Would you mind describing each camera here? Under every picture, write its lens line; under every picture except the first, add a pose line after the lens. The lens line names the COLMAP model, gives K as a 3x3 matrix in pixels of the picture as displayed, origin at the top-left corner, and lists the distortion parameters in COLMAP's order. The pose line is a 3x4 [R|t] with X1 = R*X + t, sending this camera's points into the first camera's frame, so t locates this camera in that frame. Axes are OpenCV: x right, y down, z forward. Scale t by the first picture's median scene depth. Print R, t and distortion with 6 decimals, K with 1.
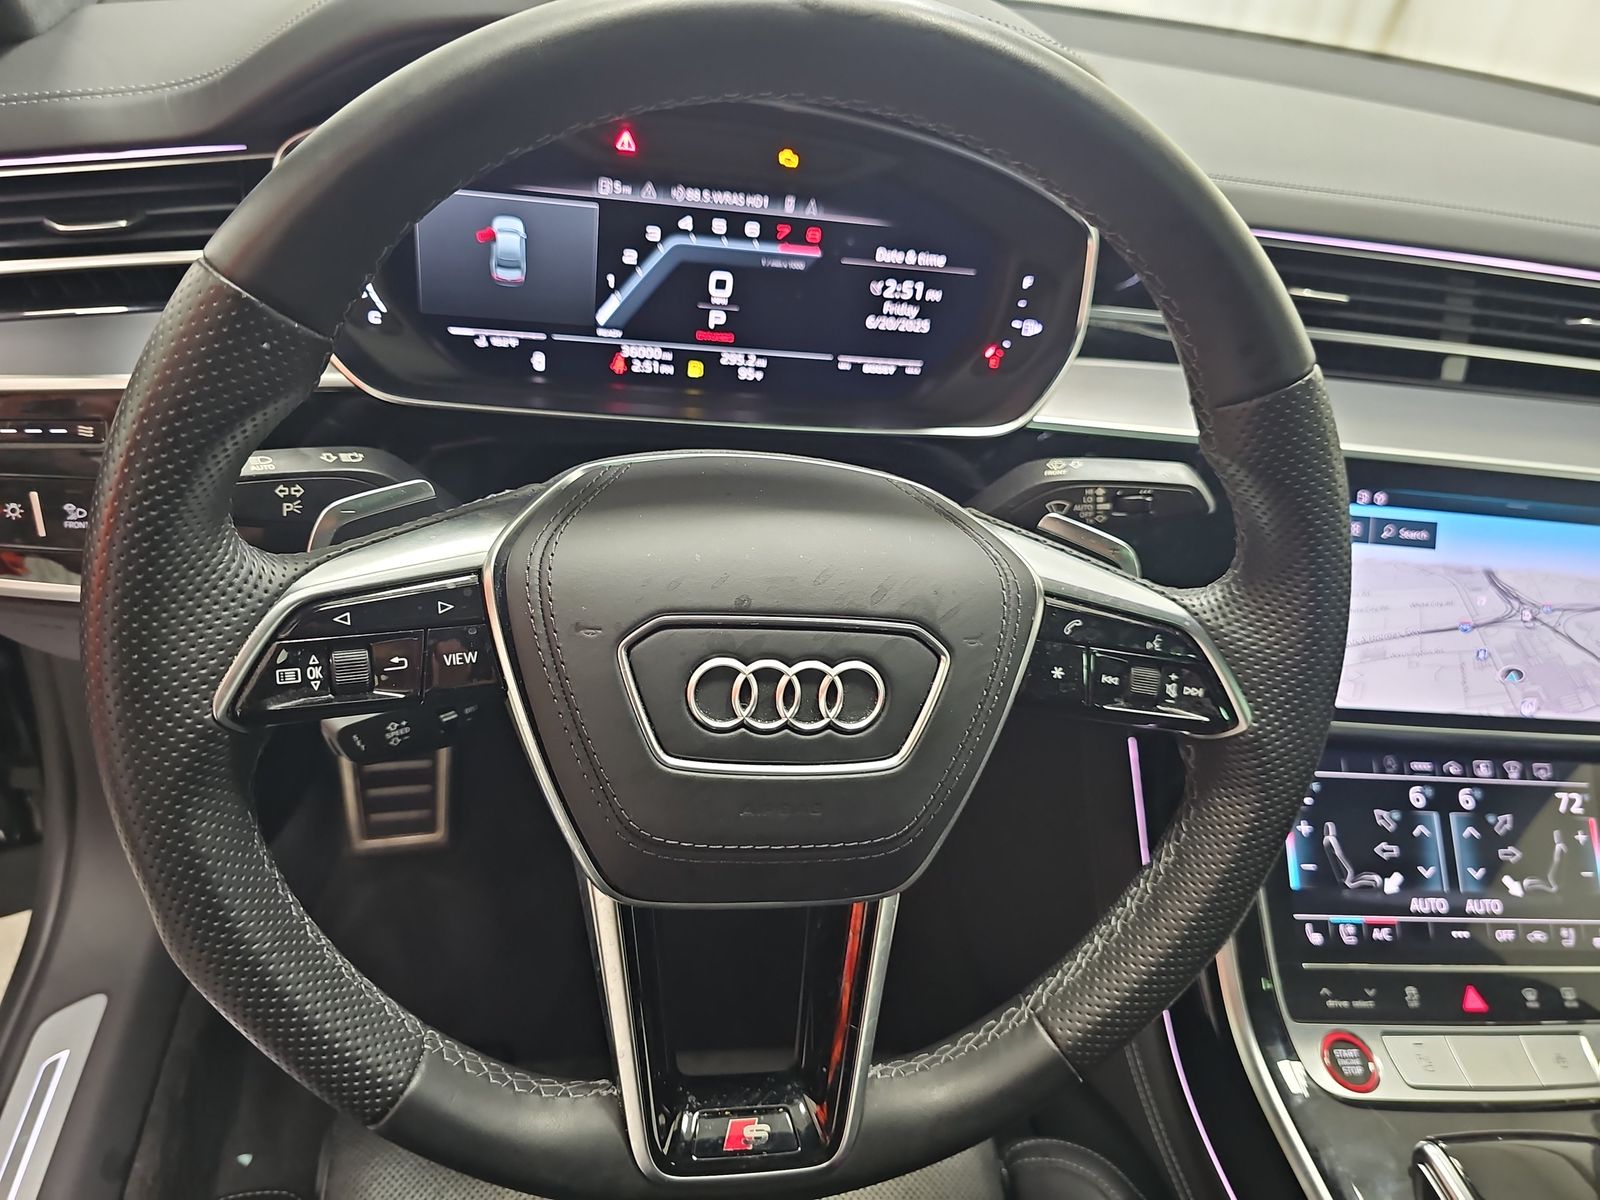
lens RADIAL K [[1069.7, 0, 798.0], [0, 1069.7, 598.8], [0, 0, 1]] dist [-0.007361, -0.005000]
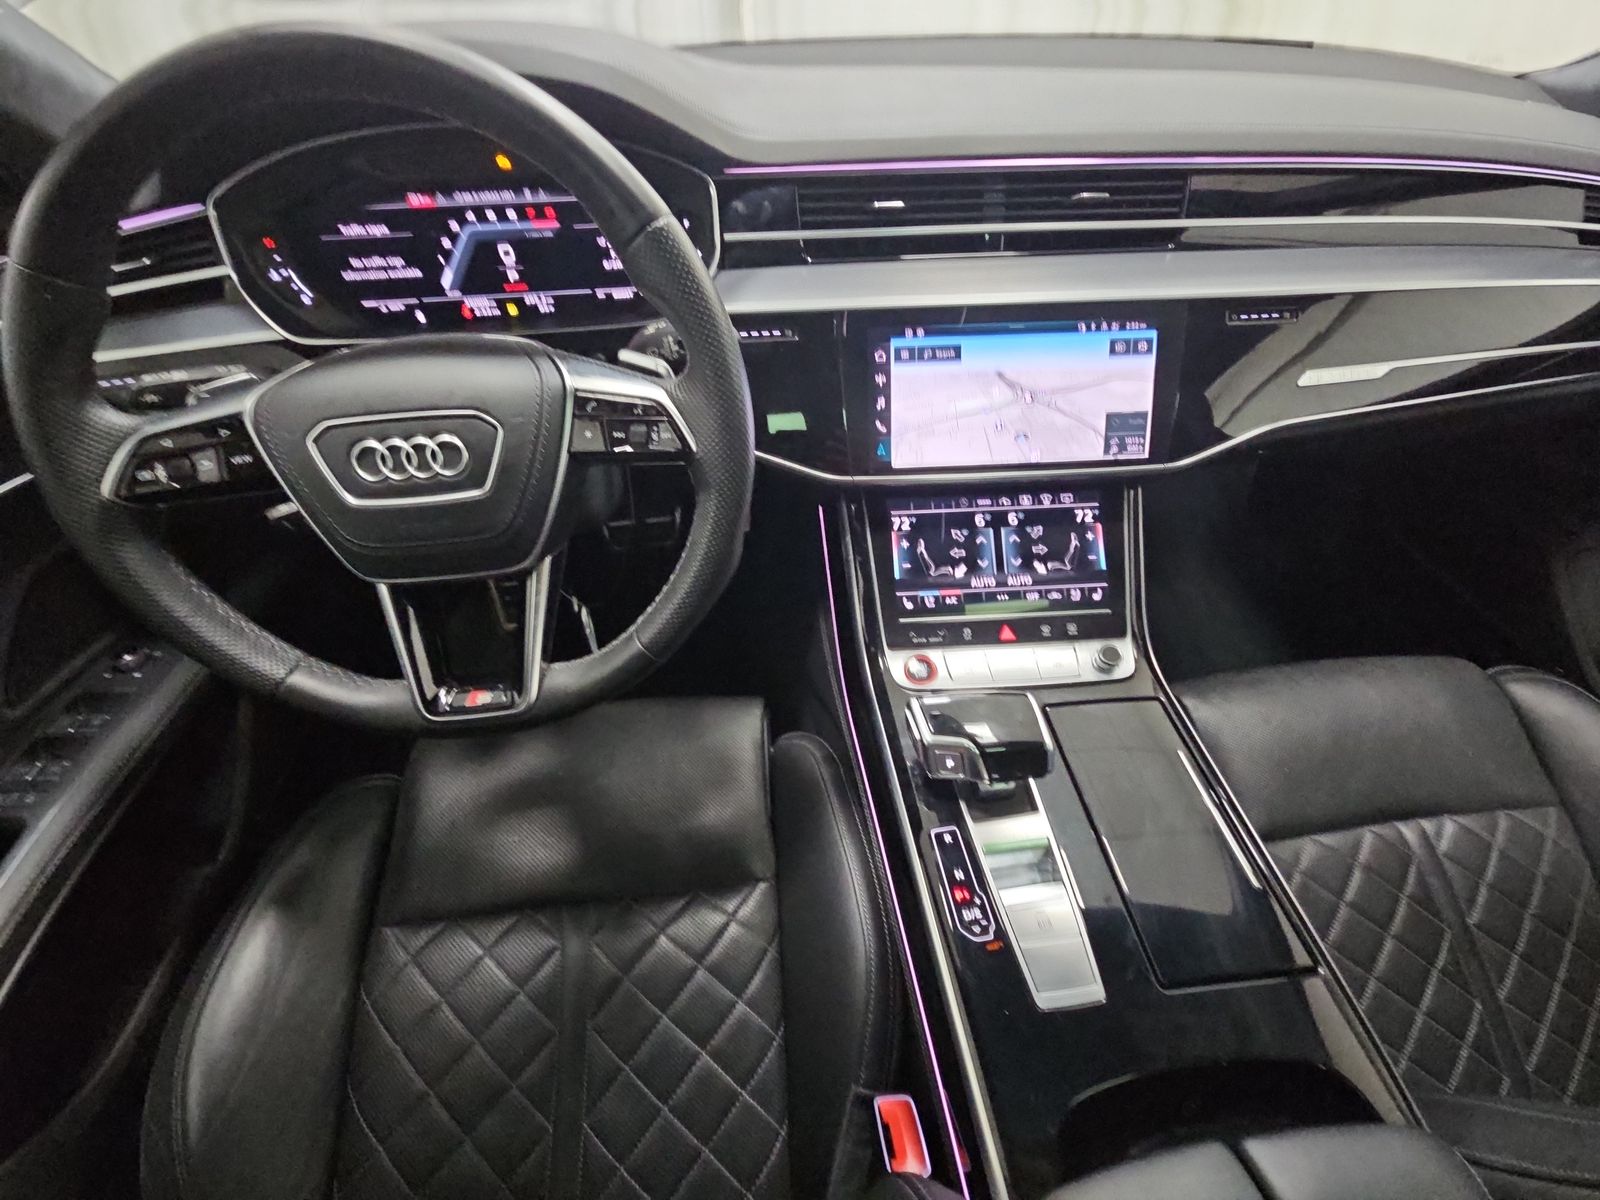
lens RADIAL K [[643.5, 0, 804.3], [0, 643.5, 600.0], [0, 0, 1]] dist [-0.000068, 0.000011]
pose [[0.988748, -0.087526, -0.121316, 0.443001], [0.106339, 0.981620, 0.158477, 0.125812], [0.105215, -0.169595, 0.979881, -0.037990]]
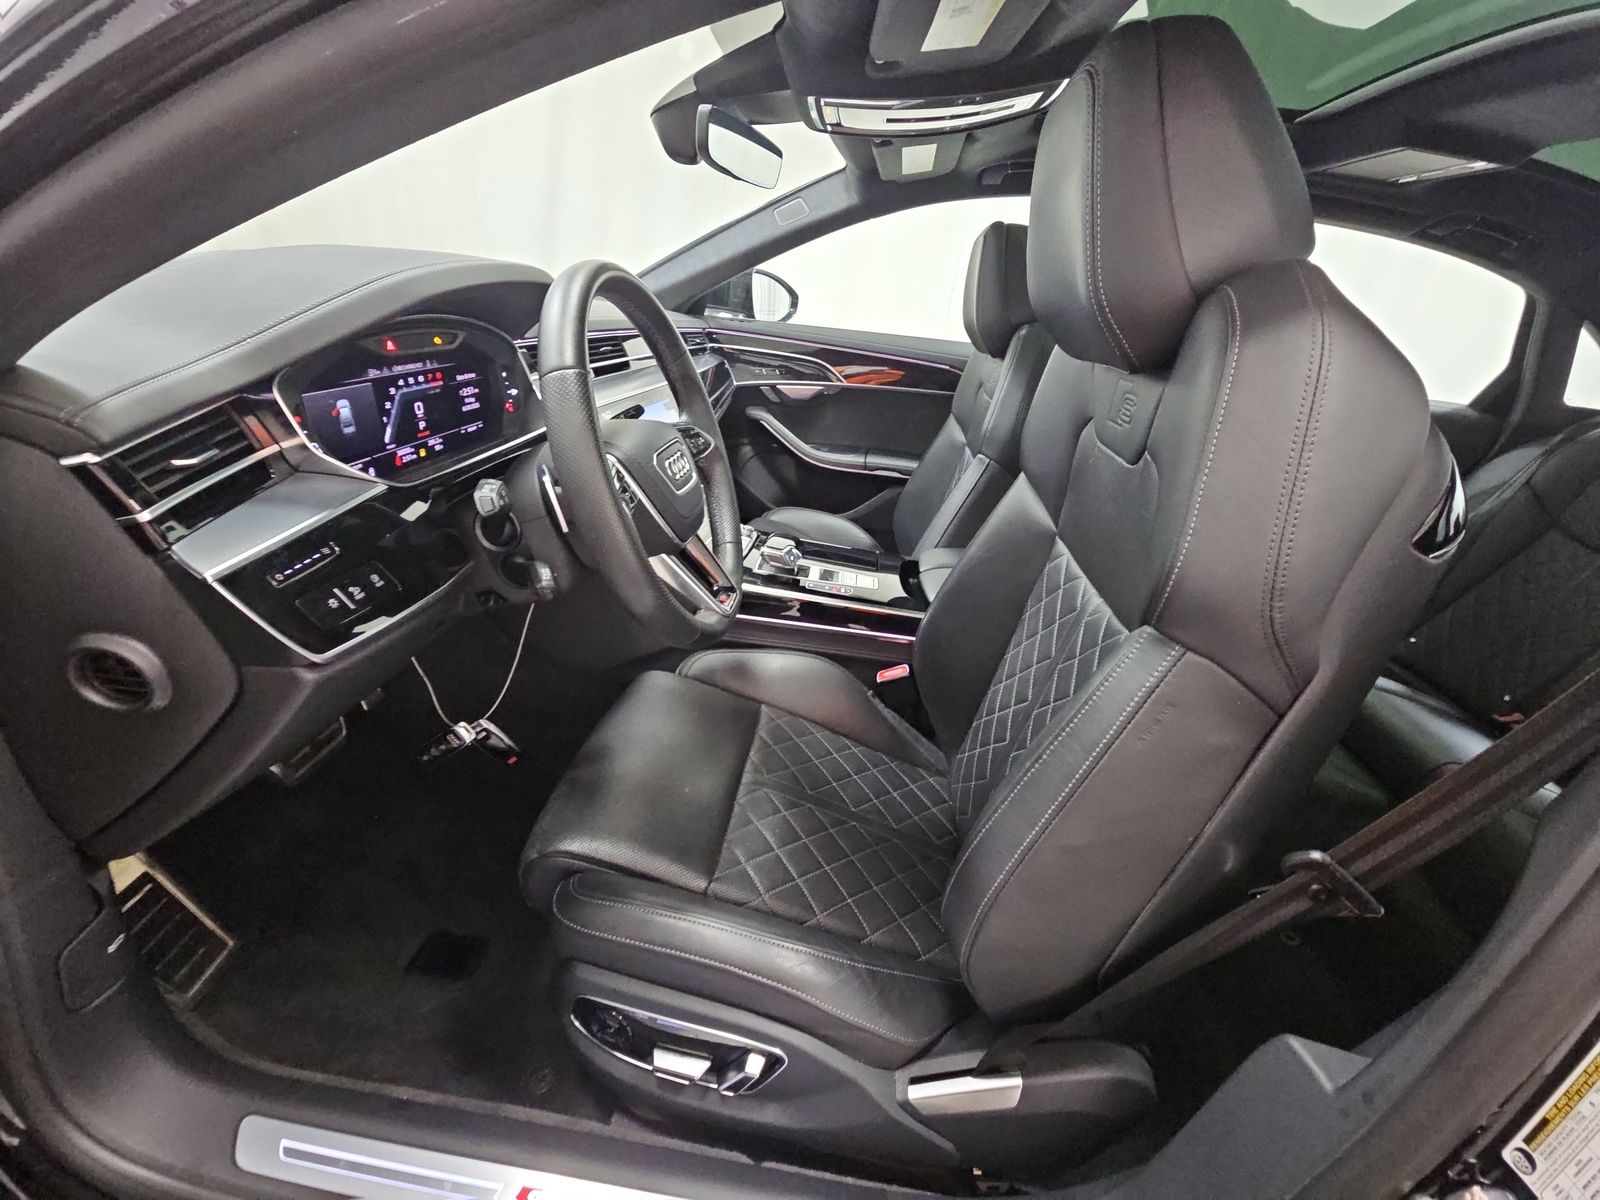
lens RADIAL K [[643.5, 0, 801.4], [0, 643.5, 603.2], [0, 0, 1]] dist [-0.000068, 0.000011]
pose [[0.251666, -0.524179, 0.813573, -1.063166], [0.509022, 0.786658, 0.349380, -0.046315], [-0.823141, 0.326199, 0.464793, -0.087838]]
